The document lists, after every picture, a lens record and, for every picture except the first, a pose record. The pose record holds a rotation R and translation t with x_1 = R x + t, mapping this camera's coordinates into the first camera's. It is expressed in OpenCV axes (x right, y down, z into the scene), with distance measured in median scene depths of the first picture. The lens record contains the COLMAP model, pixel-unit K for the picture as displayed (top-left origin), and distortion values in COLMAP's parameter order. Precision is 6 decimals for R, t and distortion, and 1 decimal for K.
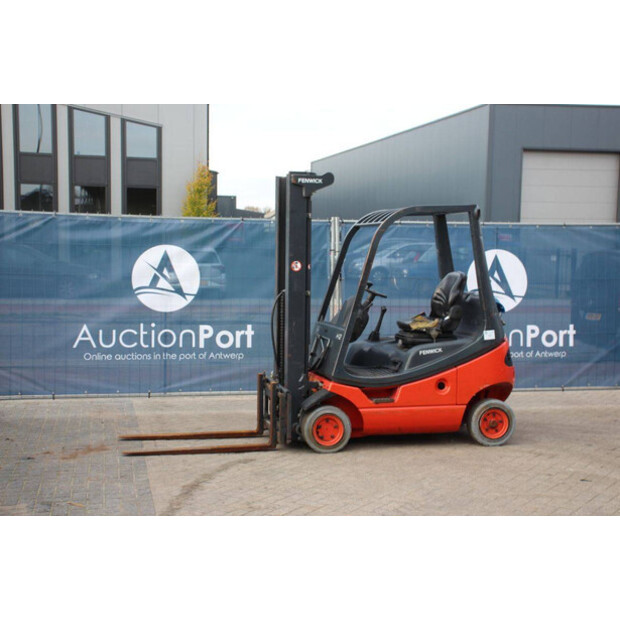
lens RADIAL K [[948.6, 0, 310.0], [0, 948.6, 310.0], [0, 0, 1]] dist [0.121607, -0.000819]
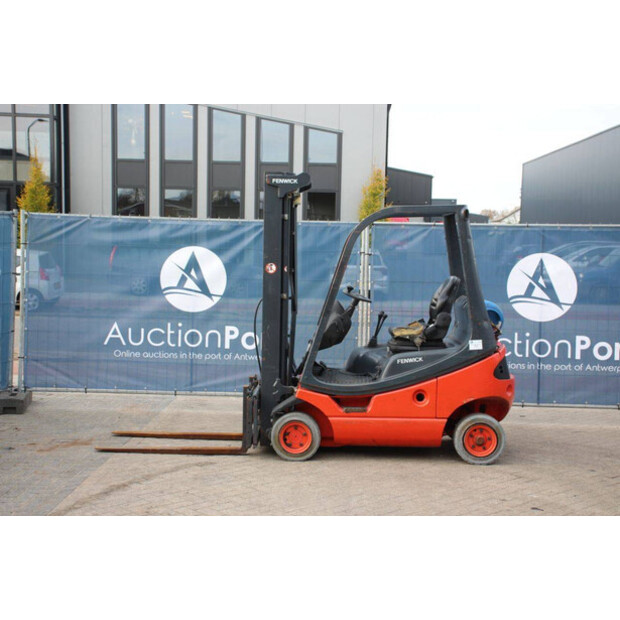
lens RADIAL K [[926.8, 0, 310.0], [0, 926.8, 310.0], [0, 0, 1]] dist [0.106311, 0.052103]
pose [[0.968408, 0.022775, -0.248330, 0.254315], [-0.023118, 0.999732, 0.001531, -0.005448], [0.248298, 0.004258, 0.968674, 0.079816]]
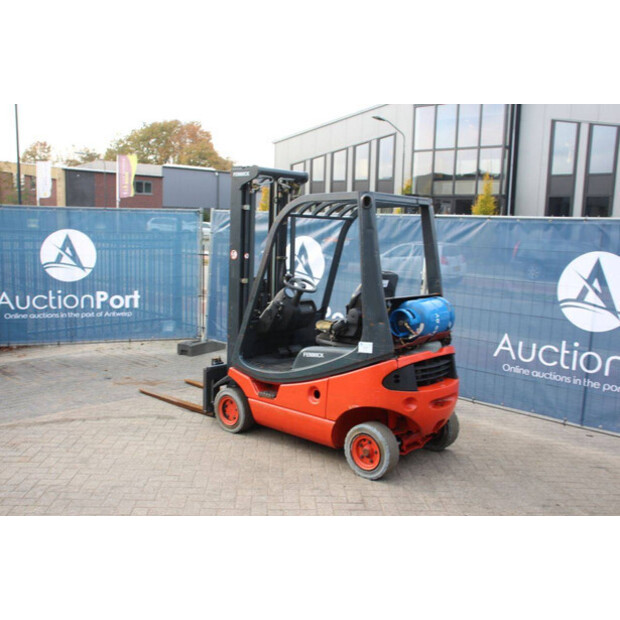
lens RADIAL K [[639.0, 0, 310.0], [0, 639.0, 310.0], [0, 0, 1]] dist [-0.094700, 0.197653]
pose [[0.576368, 0.110661, -0.809663, 0.605425], [-0.081242, 0.993640, 0.077973, -0.045773], [0.813142, 0.020837, 0.581692, 0.629201]]
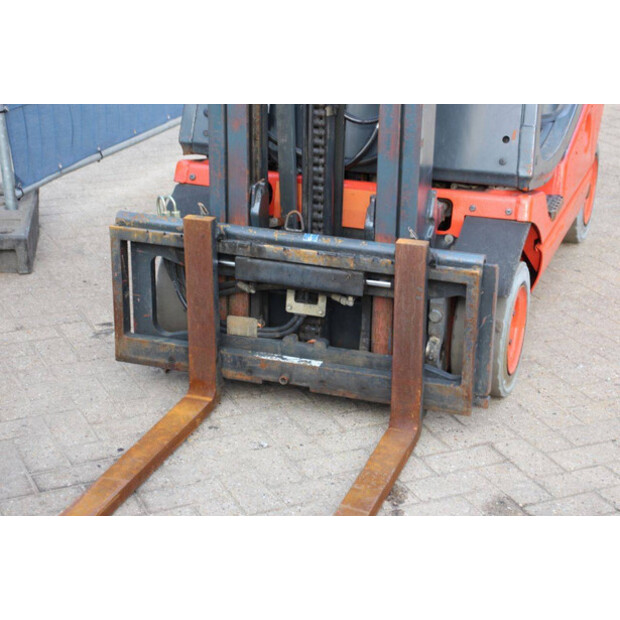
lens RADIAL K [[1325.5, 0, 310.0], [0, 1325.5, 310.0], [0, 0, 1]] dist [0.335454, 0.152963]
pose [[0.542285, -0.314793, 0.778995, -0.385675], [0.047979, 0.937249, 0.345344, -0.051647], [-0.838824, -0.149899, 0.523359, 0.770589]]
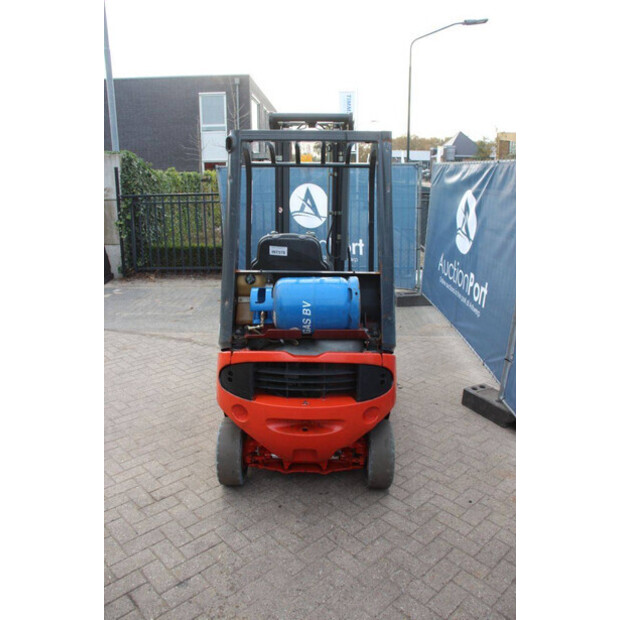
lens RADIAL K [[508.2, 0, 310.0], [0, 508.2, 310.0], [0, 0, 1]] dist [-0.177073, 0.158921]
pose [[-0.241294, 0.240395, -0.940206, 0.501300], [-0.072801, 0.961619, 0.264554, -0.084908], [0.967718, 0.132283, -0.214532, 1.128267]]
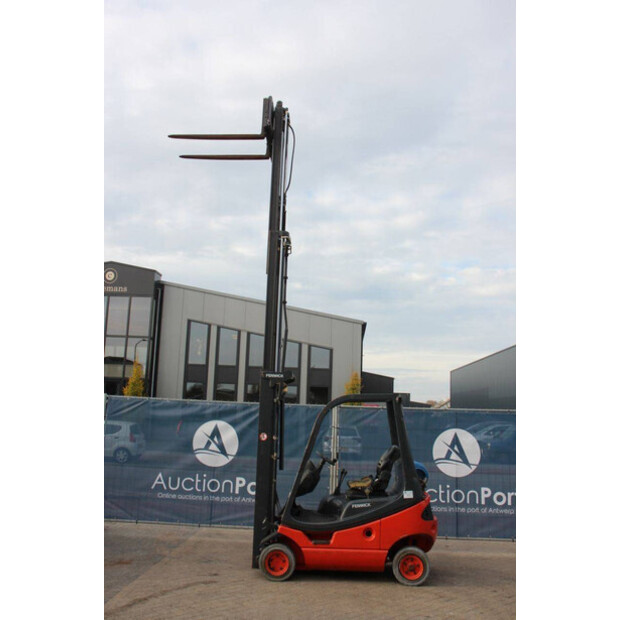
lens RADIAL K [[598.7, 0, 310.0], [0, 598.7, 310.0], [0, 0, 1]] dist [-0.115642, 0.192188]
pose [[0.965569, -0.028533, -0.258576, 0.272473], [-0.038548, 0.967301, -0.250685, -0.009473], [0.257274, 0.252021, 0.932896, 0.151482]]
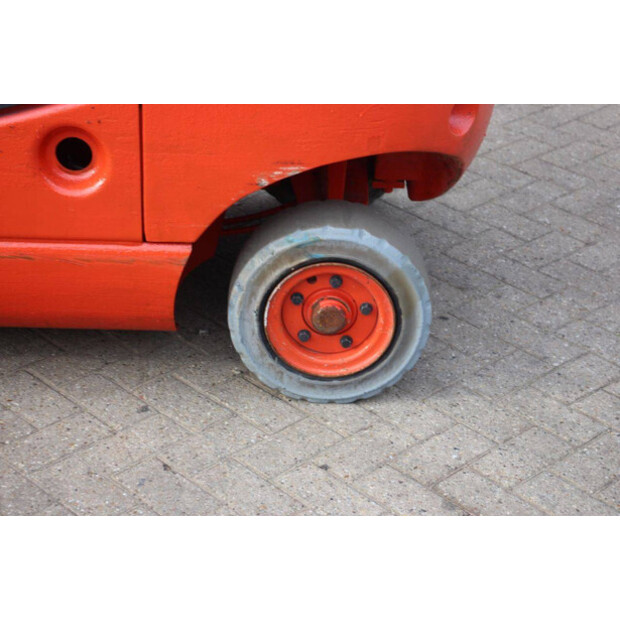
lens RADIAL K [[1473.8, 0, 310.0], [0, 1473.8, 310.0], [0, 0, 1]] dist [0.408770, -0.000292]
pose [[0.973875, 0.123821, -0.190356, 0.255261], [-0.030540, 0.902064, 0.430520, -0.036543], [0.225021, -0.413459, 0.882280, 0.684350]]
